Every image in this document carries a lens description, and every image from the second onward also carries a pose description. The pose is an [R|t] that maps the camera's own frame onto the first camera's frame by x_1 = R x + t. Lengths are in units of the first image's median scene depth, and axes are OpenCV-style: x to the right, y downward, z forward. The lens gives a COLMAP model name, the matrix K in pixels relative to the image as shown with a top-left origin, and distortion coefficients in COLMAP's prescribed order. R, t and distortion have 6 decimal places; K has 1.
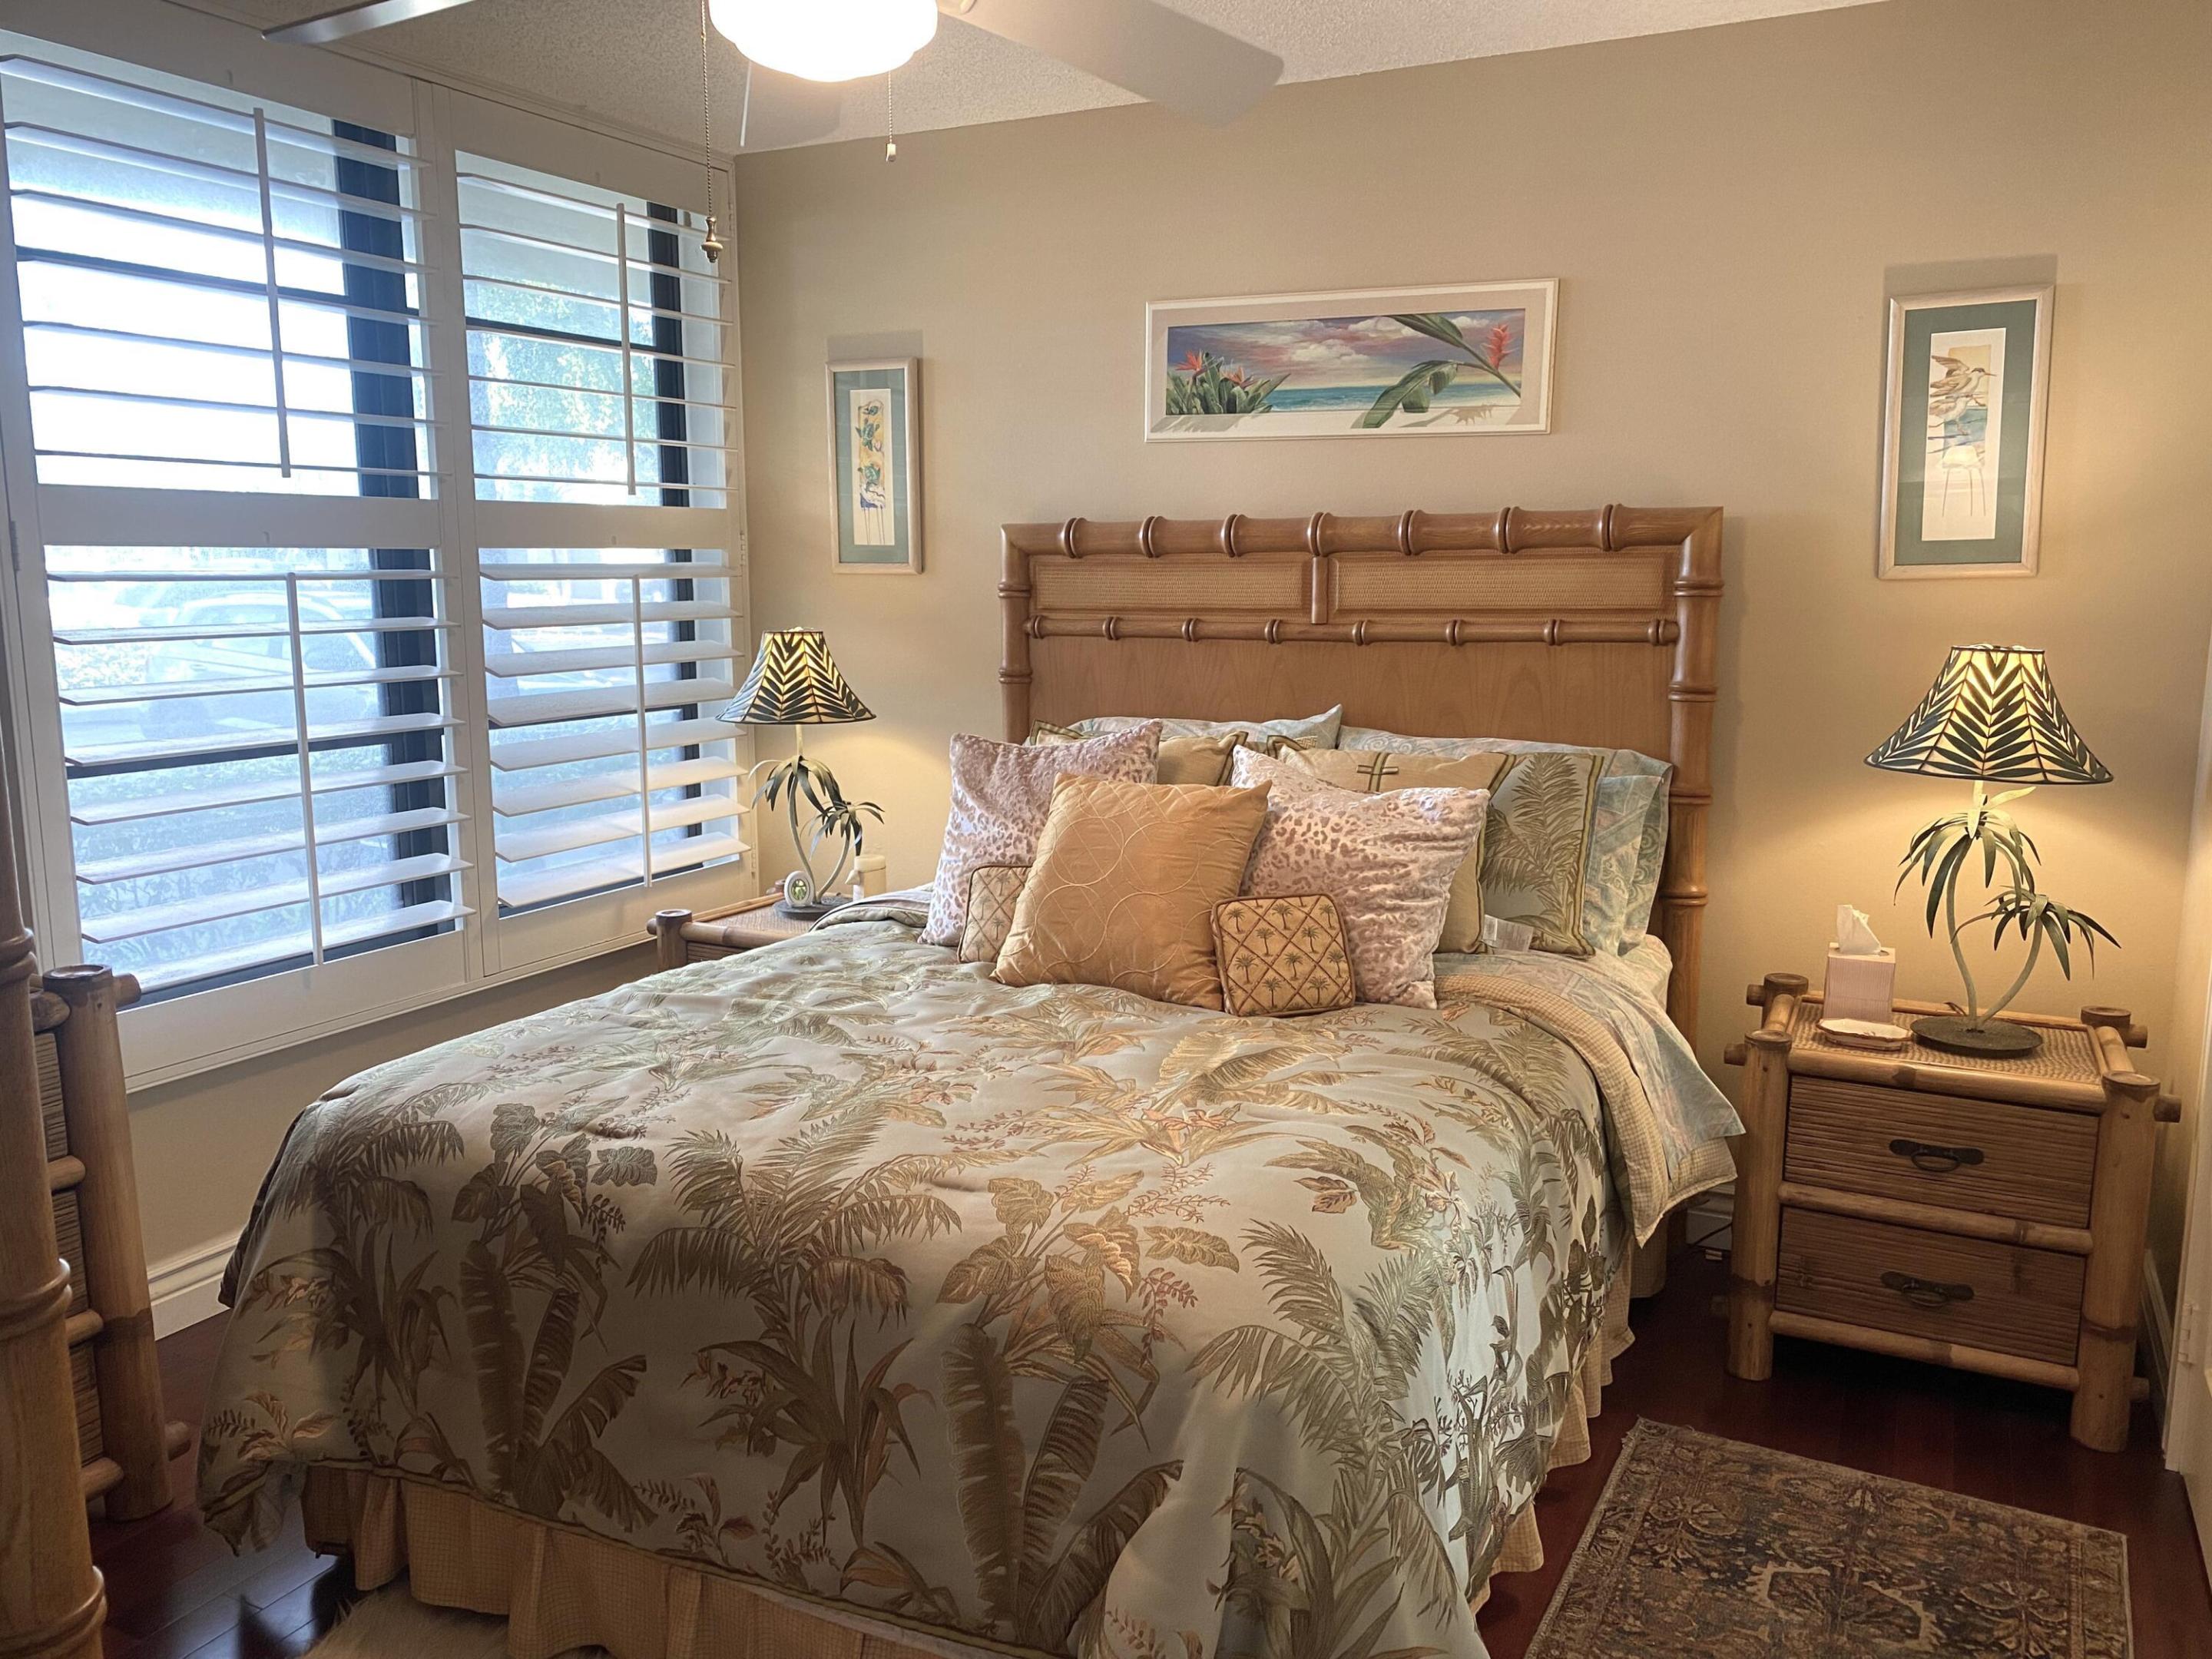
lens RADIAL K [[1691.6, 0, 1106.0], [0, 1691.6, 829.5], [0, 0, 1]] dist [0.110223, -0.320254]
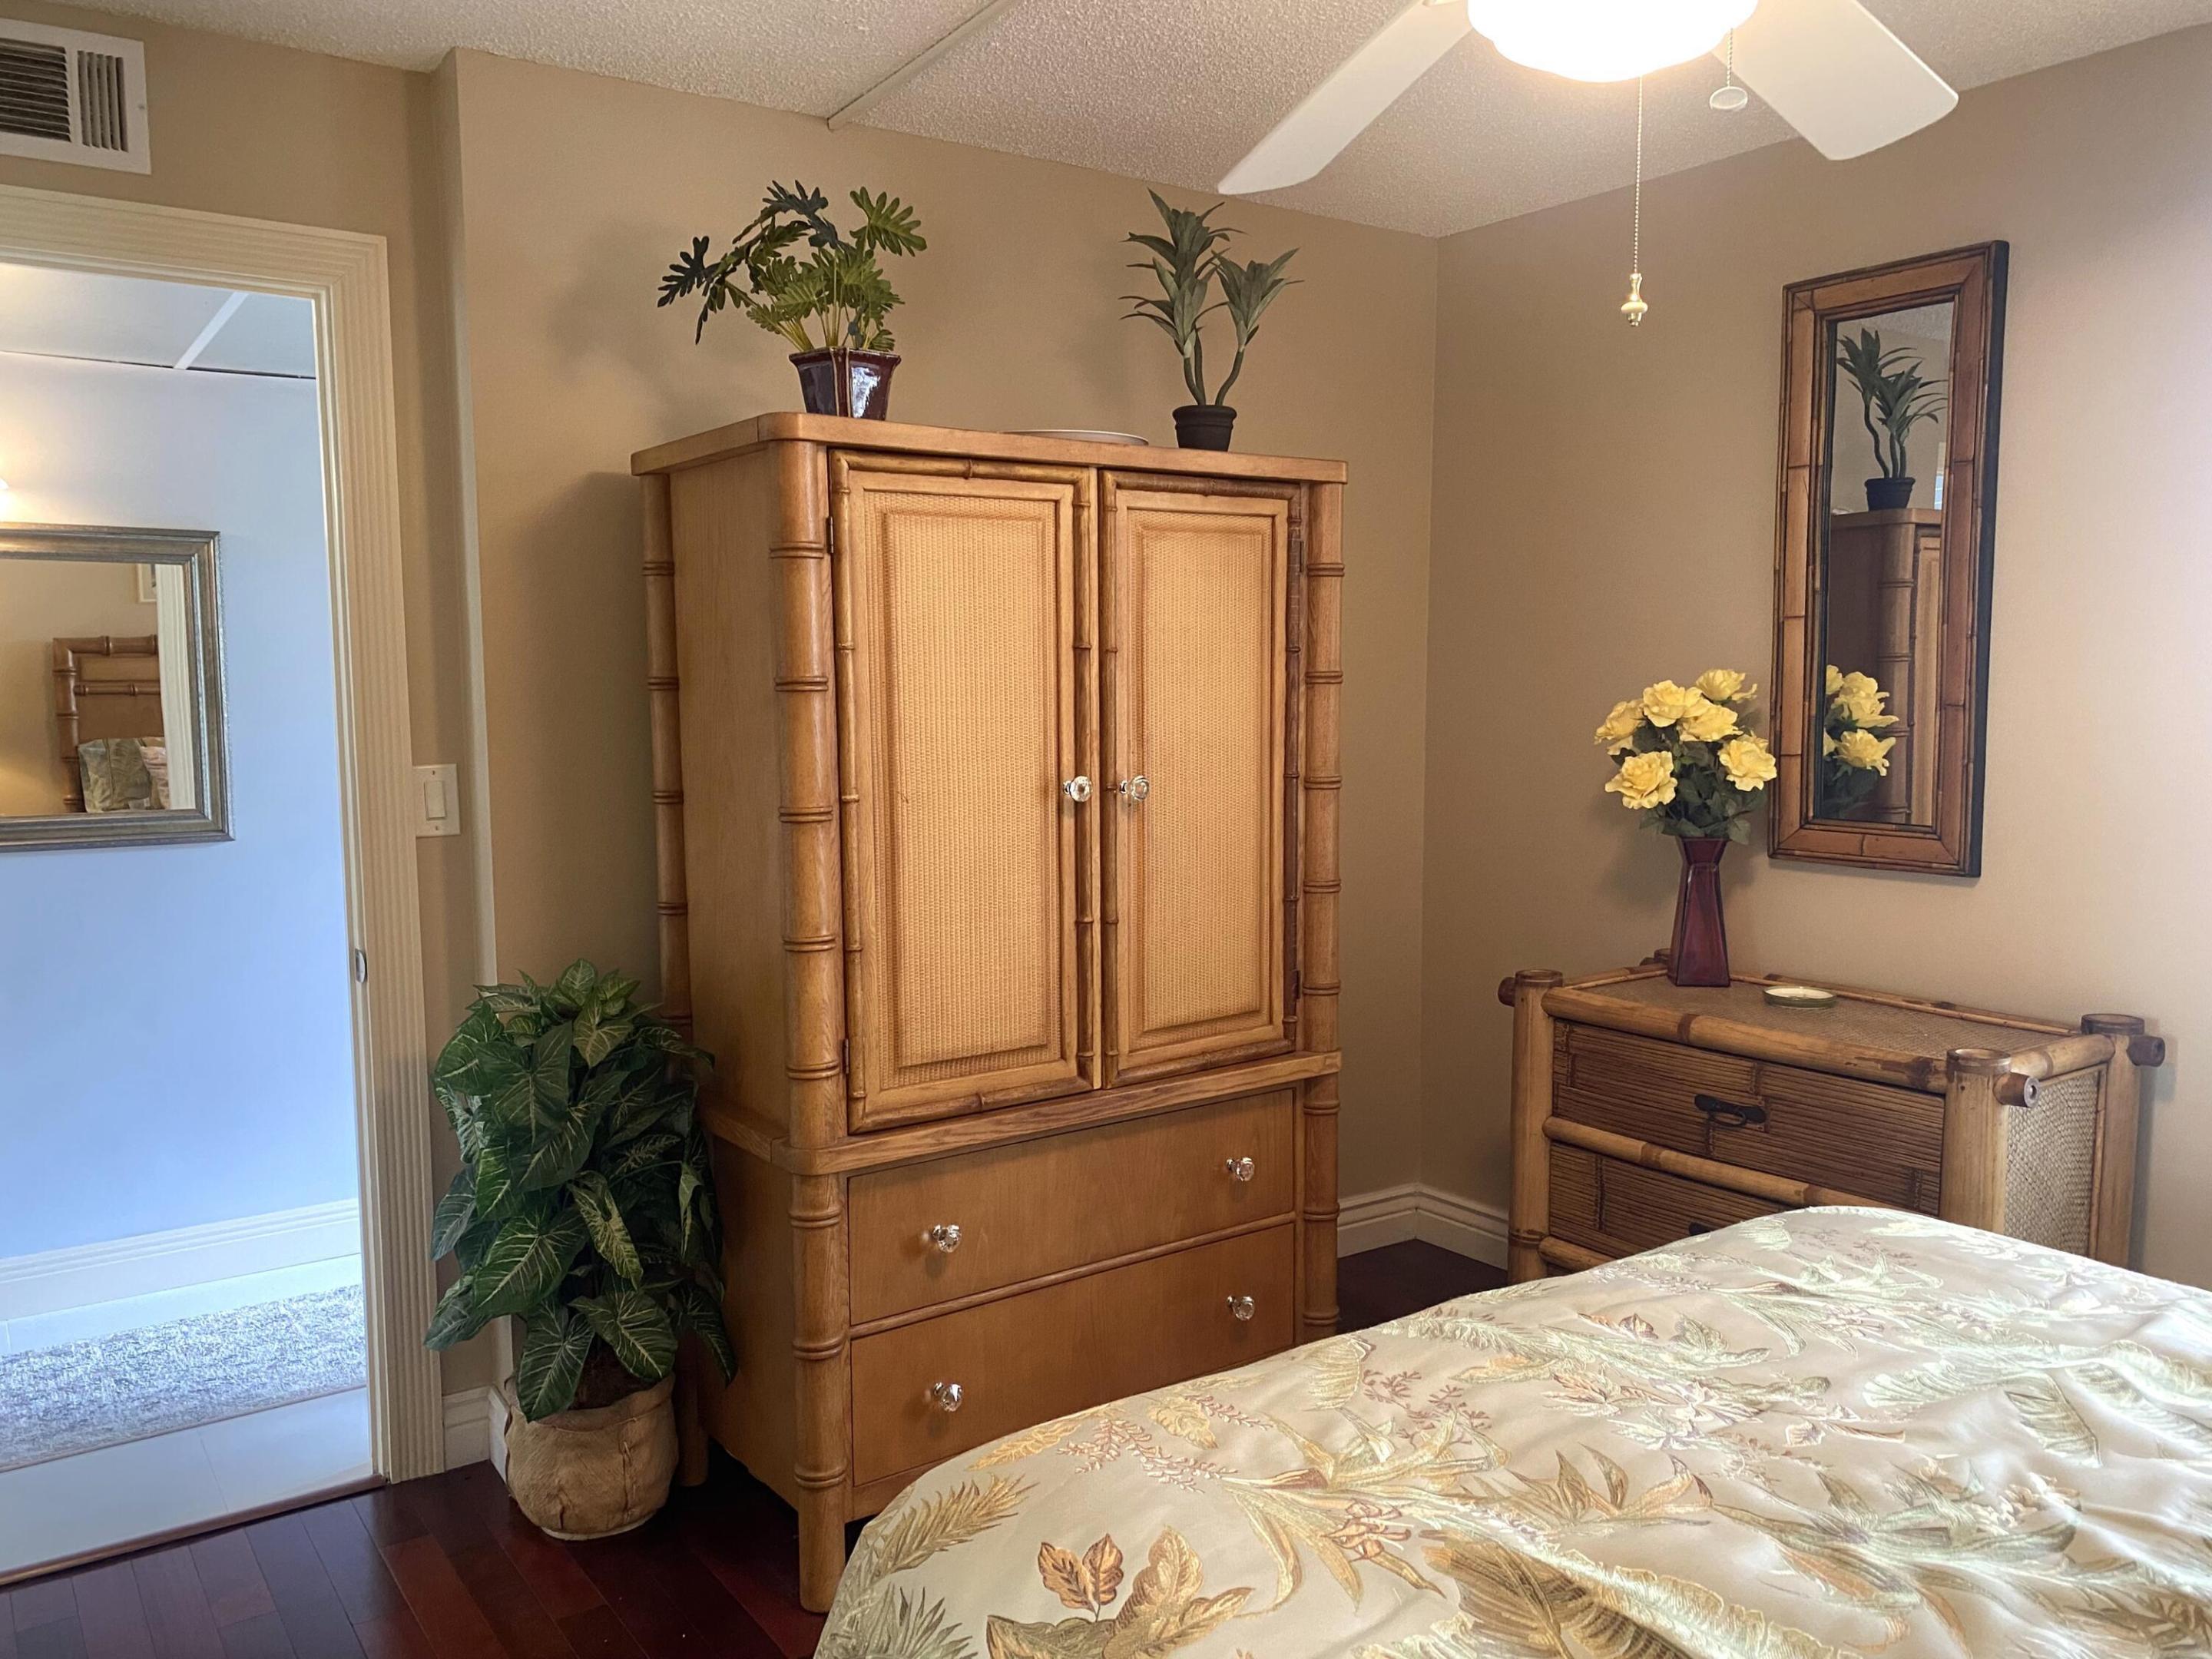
lens RADIAL K [[1691.6, 0, 1106.0], [0, 1691.6, 829.5], [0, 0, 1]] dist [0.110223, -0.320254]
pose [[-0.470318, 0.087938, -0.878105, 0.635237], [-0.154884, 0.971353, 0.180233, -0.185078], [0.868799, 0.220771, -0.443225, 1.116995]]
